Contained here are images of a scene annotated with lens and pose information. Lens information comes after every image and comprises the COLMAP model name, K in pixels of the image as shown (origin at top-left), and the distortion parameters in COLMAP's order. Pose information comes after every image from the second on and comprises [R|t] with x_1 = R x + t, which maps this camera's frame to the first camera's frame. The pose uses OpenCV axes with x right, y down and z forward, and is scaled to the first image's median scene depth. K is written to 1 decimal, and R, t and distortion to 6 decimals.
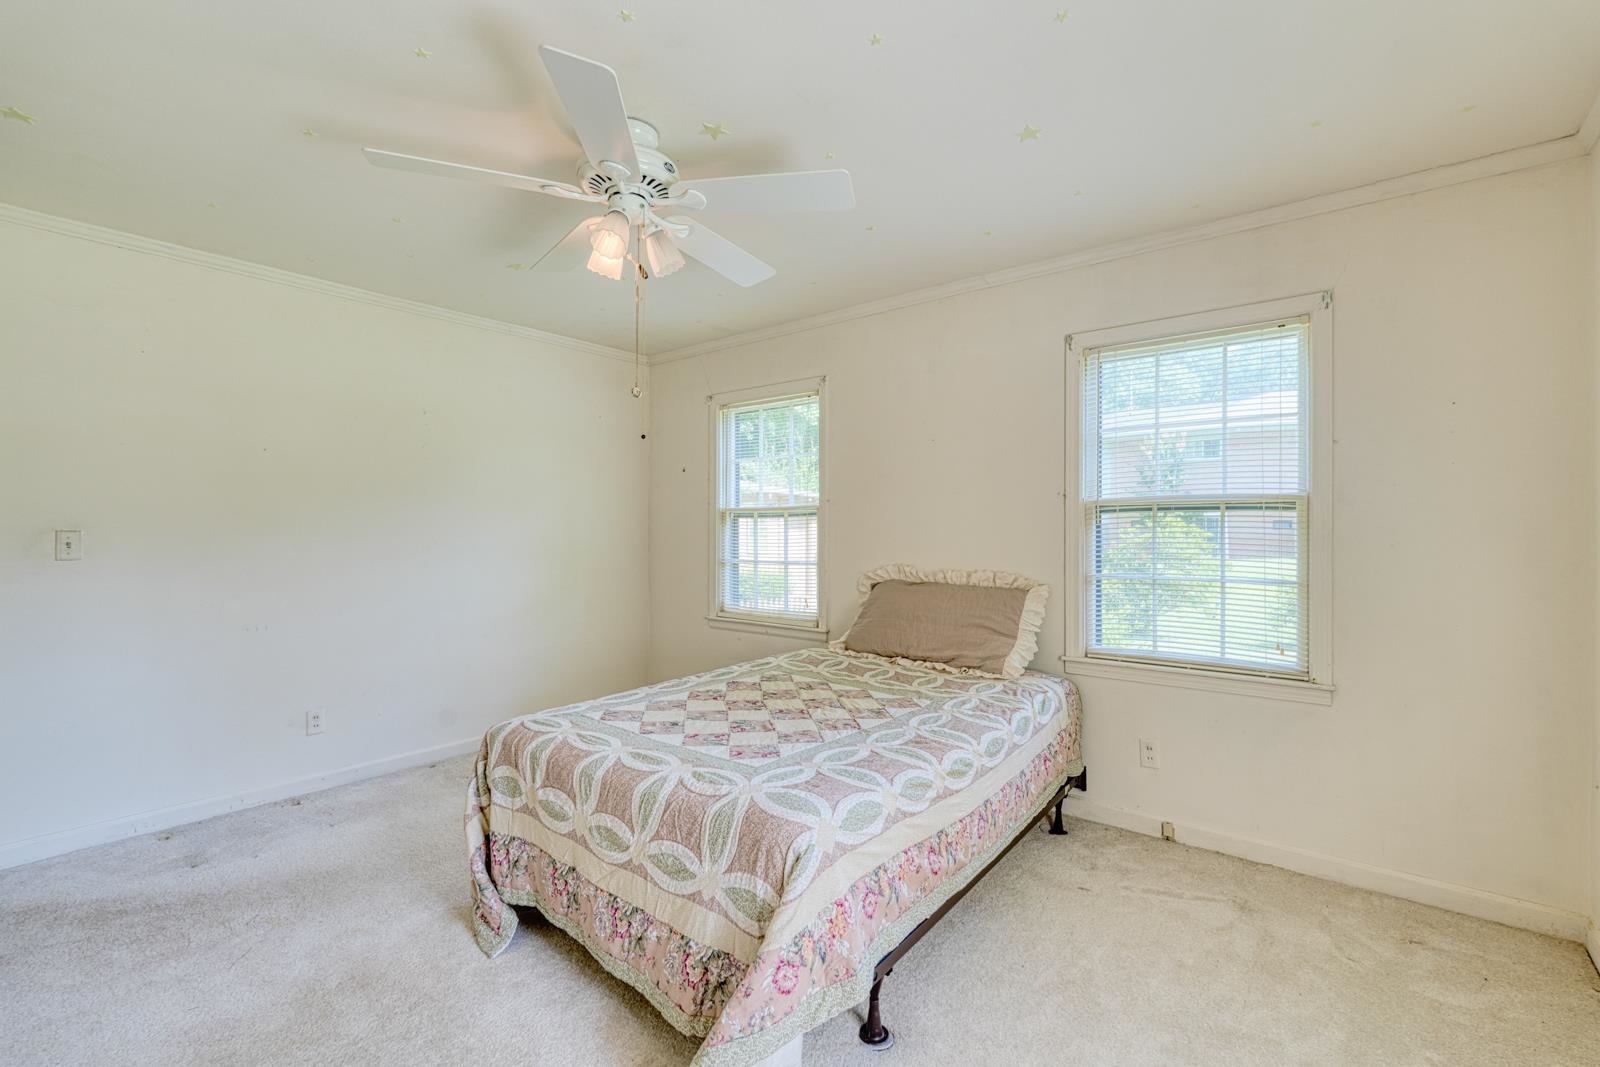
lens RADIAL K [[703.8, 0, 802.4], [0, 703.8, 528.3], [0, 0, 1]] dist [0.000383, 0.000203]
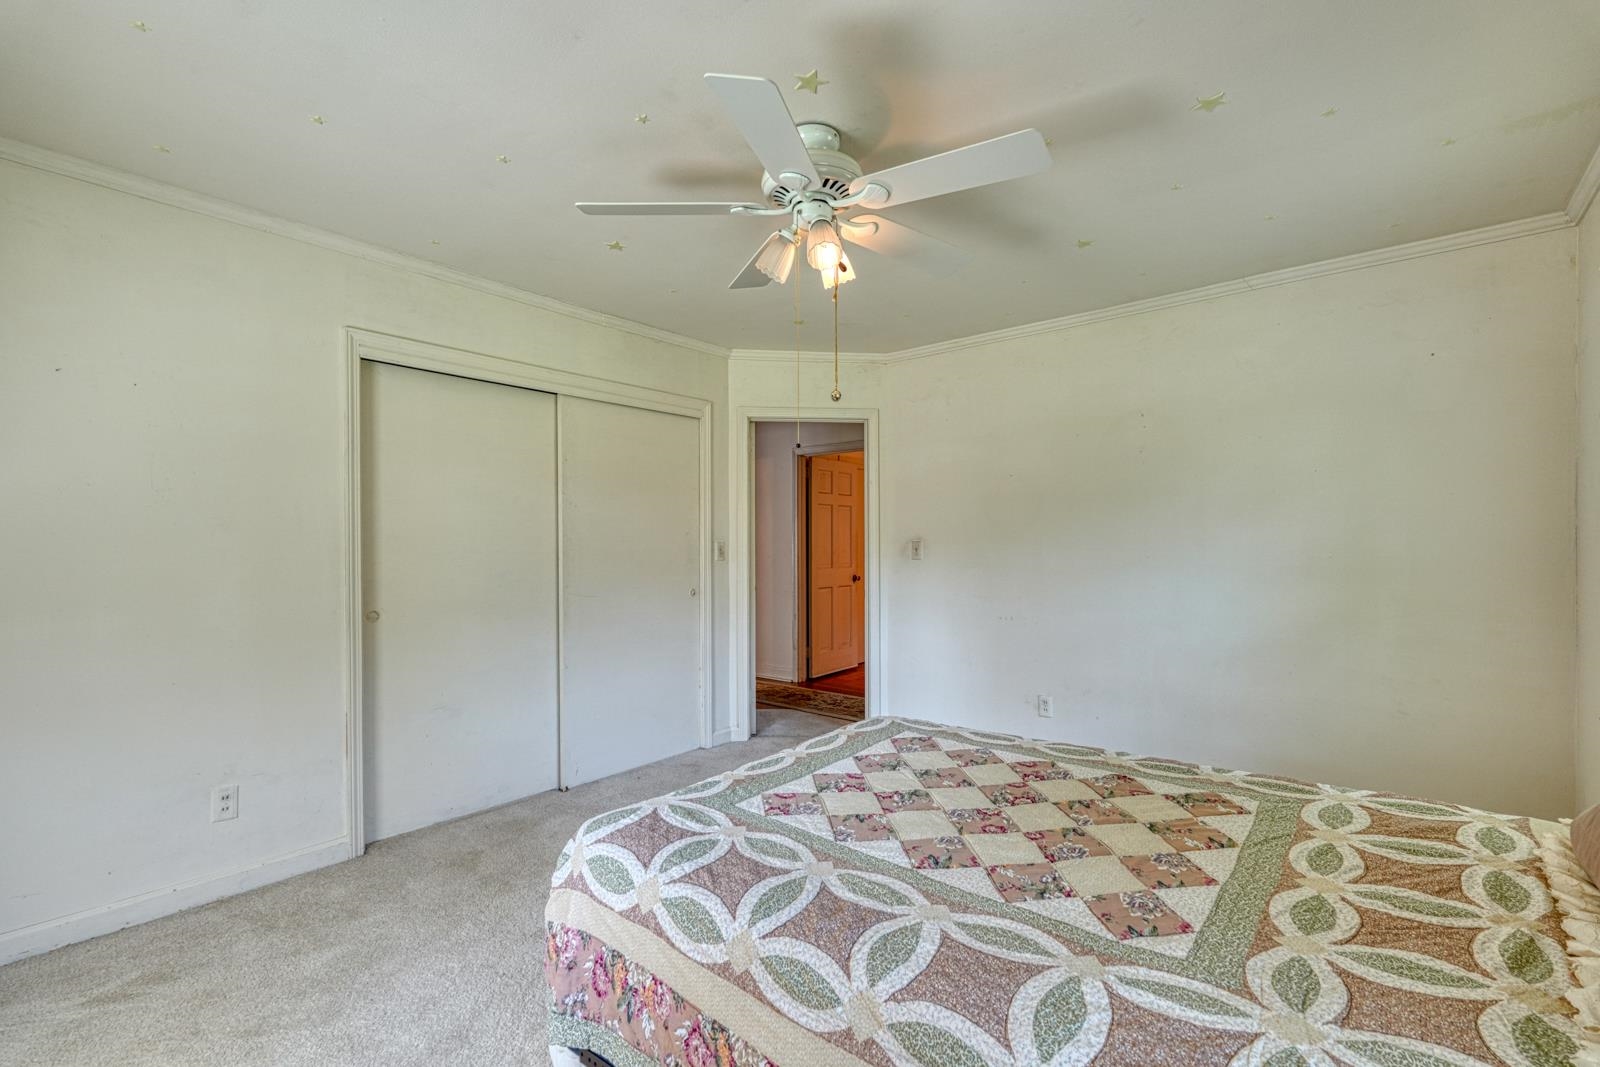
lens RADIAL K [[703.8, 0, 801.4], [0, 703.8, 544.4], [0, 0, 1]] dist [0.000383, 0.000203]
pose [[-0.013576, 0.002242, -0.999905, 0.669953], [0.008676, 0.999960, 0.002125, 0.005337], [0.999870, -0.008646, -0.013595, 0.890364]]
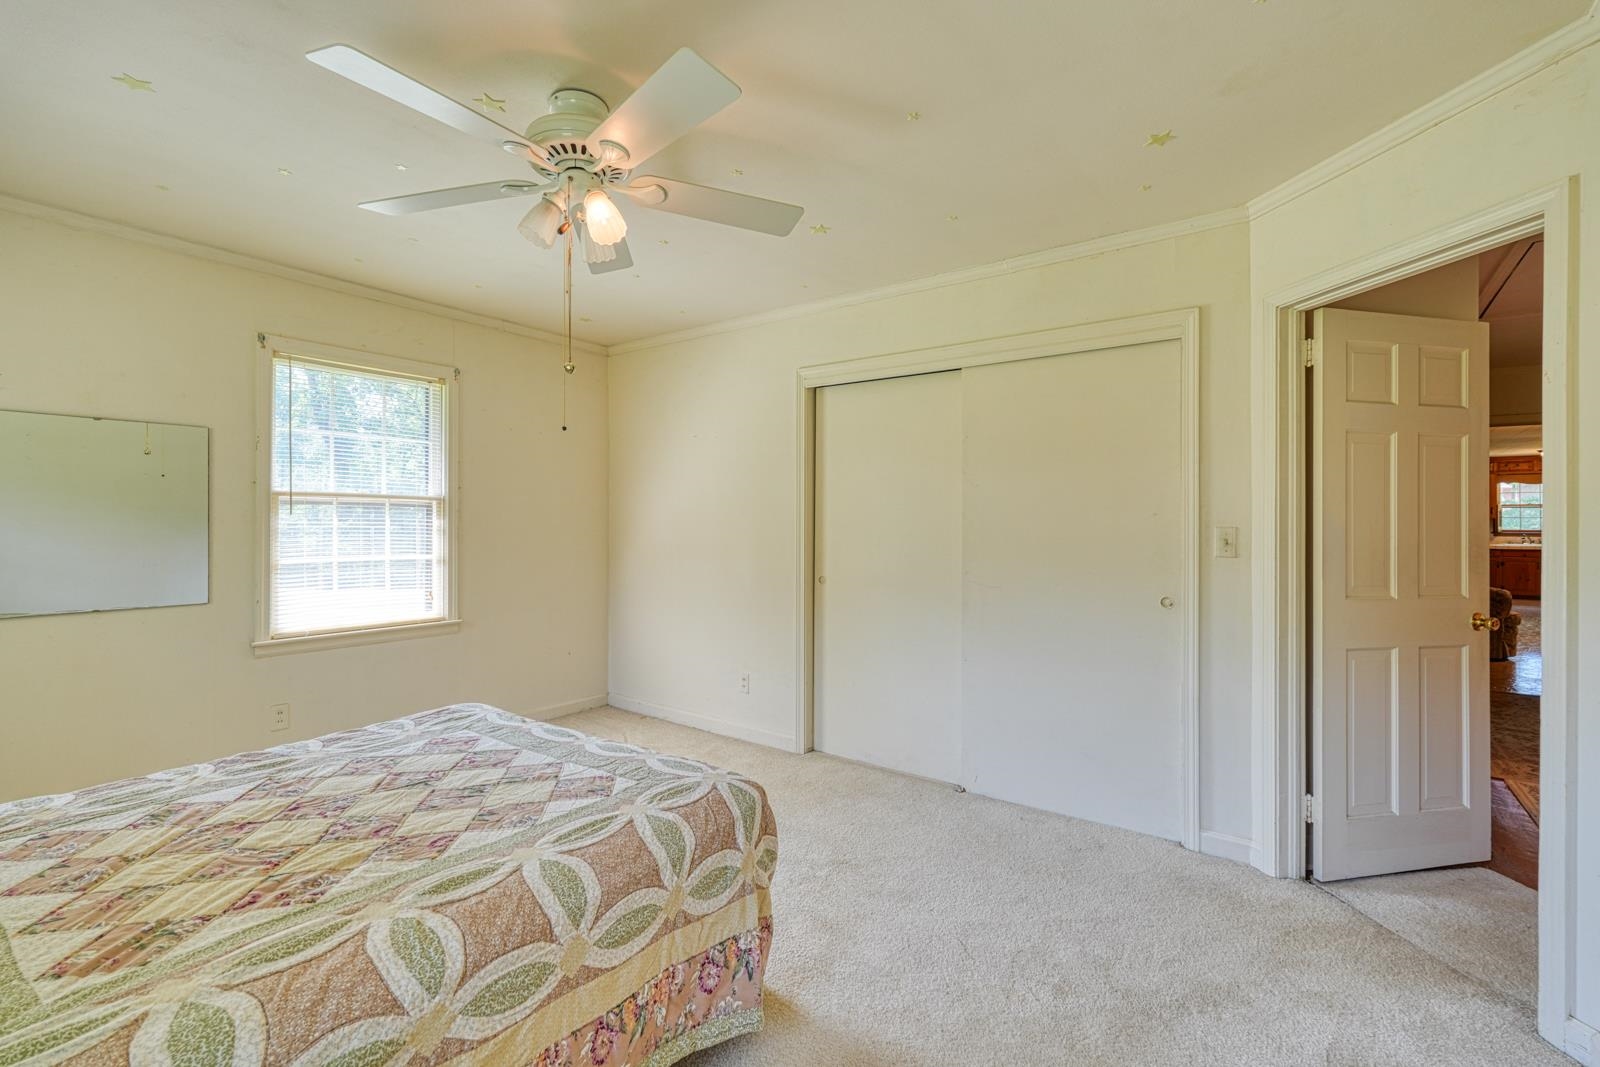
lens RADIAL K [[703.8, 0, 809.0], [0, 703.8, 523.5], [0, 0, 1]] dist [0.000383, 0.000203]
pose [[-0.998434, -0.007418, -0.055442, -0.449745], [-0.006990, 0.999944, -0.007909, 0.008431], [0.055497, -0.007509, -0.998431, 1.756642]]
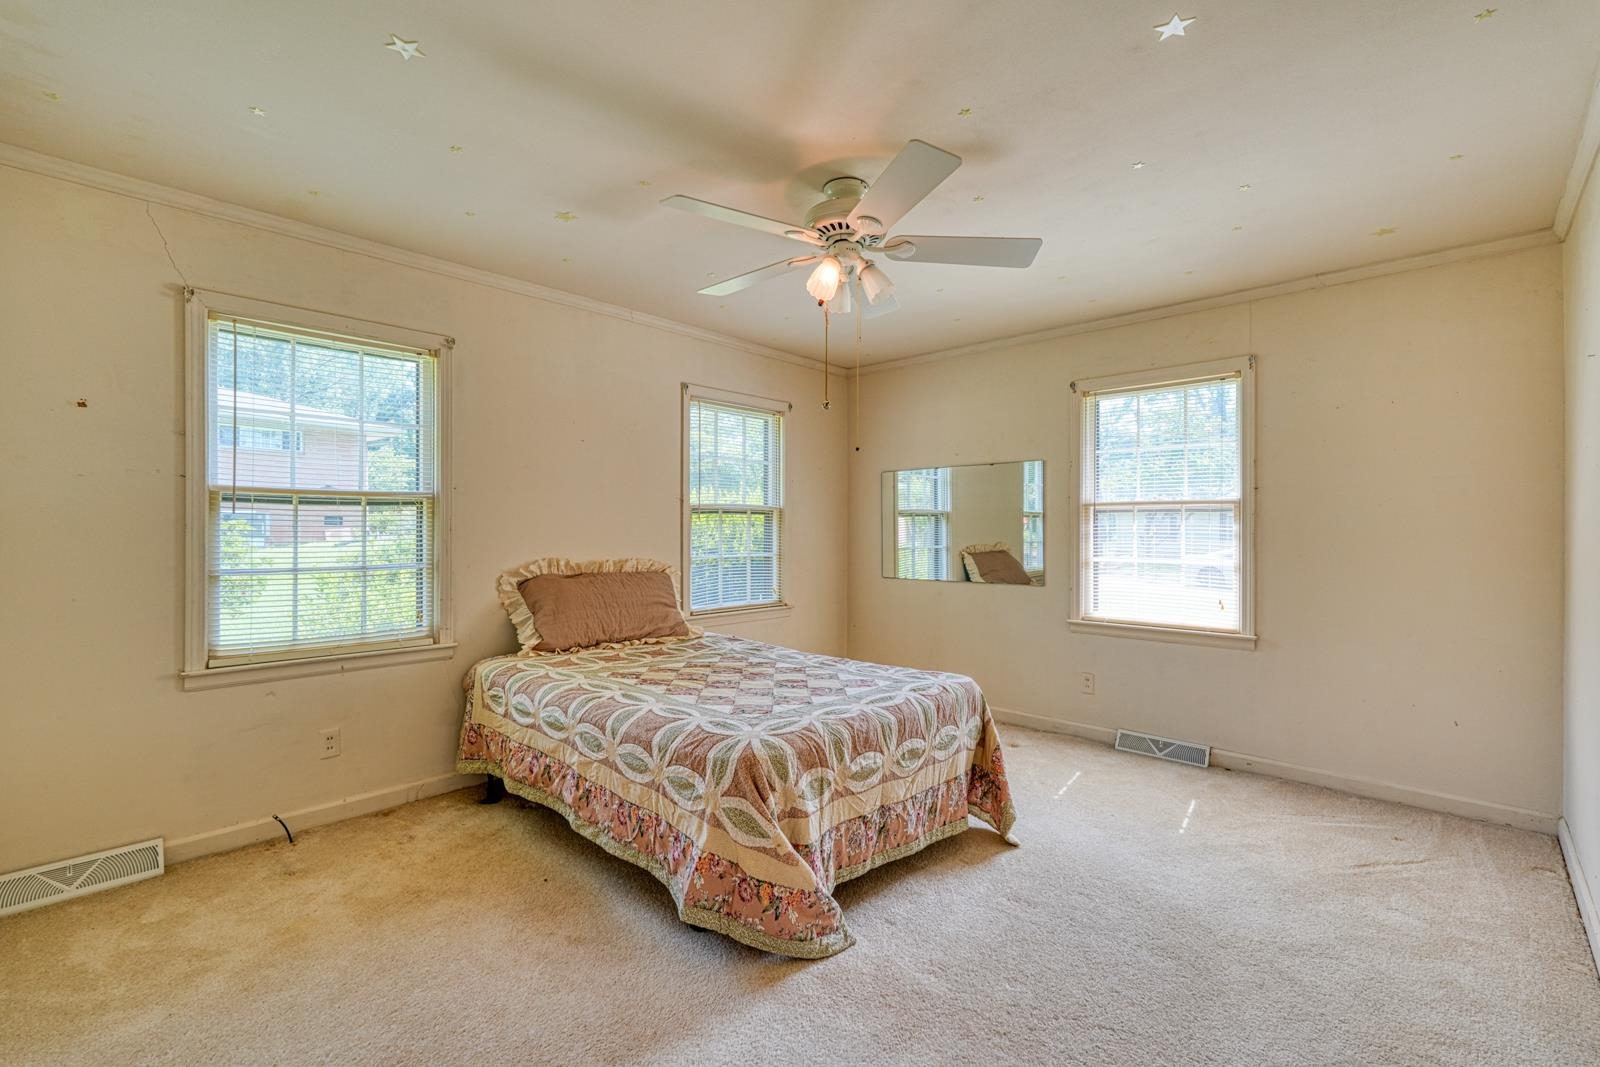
lens RADIAL K [[703.8, 0, 800.2], [0, 703.8, 533.7], [0, 0, 1]] dist [0.000383, 0.000203]
pose [[0.077517, -0.008117, 0.996958, -1.279219], [-0.007315, 0.999935, 0.008710, 0.007158], [-0.996964, -0.007968, 0.077452, 0.879059]]
